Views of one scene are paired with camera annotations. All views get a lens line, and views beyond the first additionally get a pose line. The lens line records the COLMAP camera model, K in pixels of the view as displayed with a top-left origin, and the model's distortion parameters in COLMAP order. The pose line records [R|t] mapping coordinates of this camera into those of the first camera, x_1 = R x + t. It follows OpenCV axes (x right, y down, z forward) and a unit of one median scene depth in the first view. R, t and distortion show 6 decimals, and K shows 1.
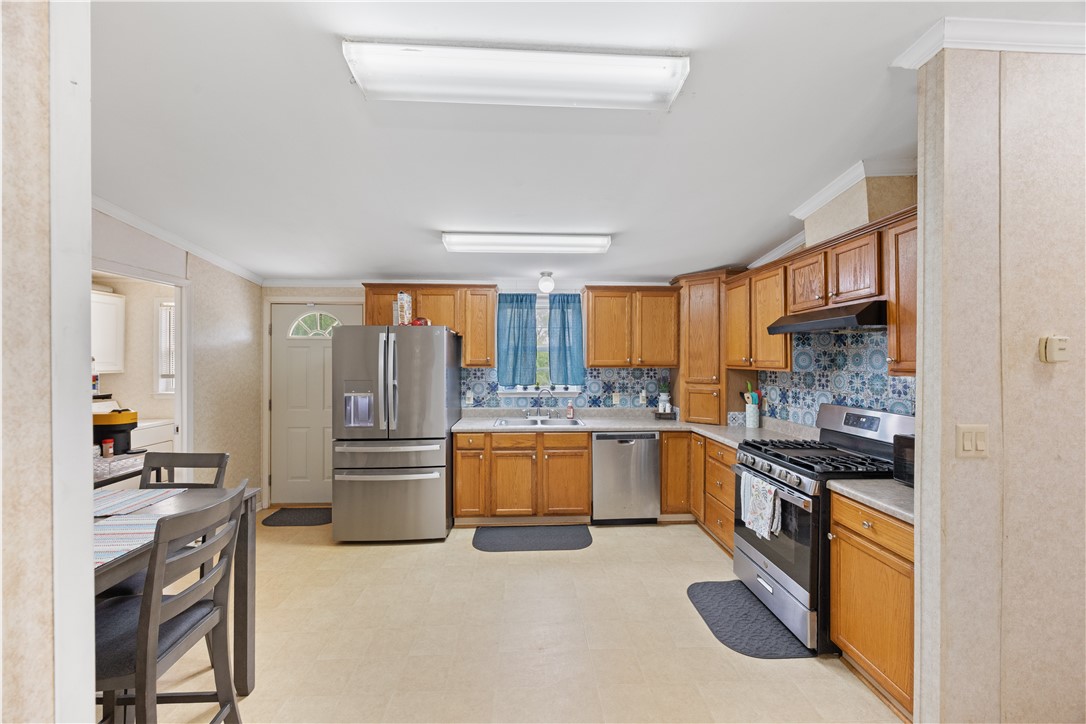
lens RADIAL K [[420.2, 0, 543.7], [0, 420.2, 360.7], [0, 0, 1]] dist [-0.003235, -0.000124]
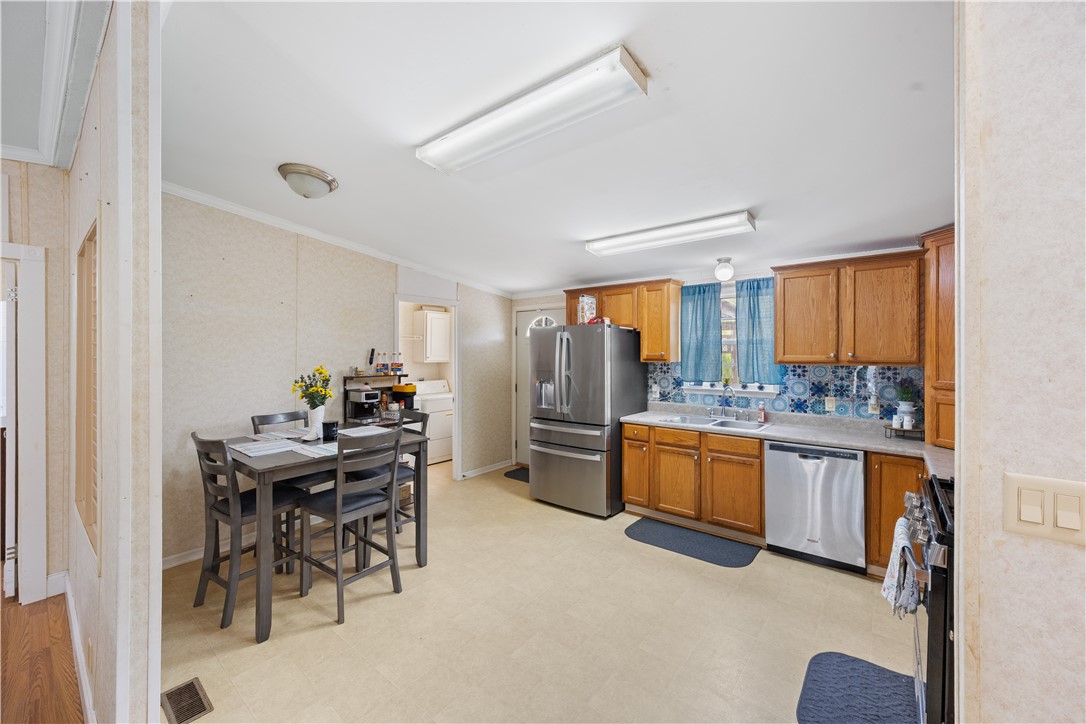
lens RADIAL K [[425.0, 0, 543.0], [0, 425.0, 353.0], [0, 0, 1]] dist [-0.000565, 0.000153]
pose [[0.742807, 0.000407, -0.669506, 0.333920], [-0.002767, 0.999993, -0.002463, -0.002264], [0.669500, 0.003682, 0.742803, 0.055340]]
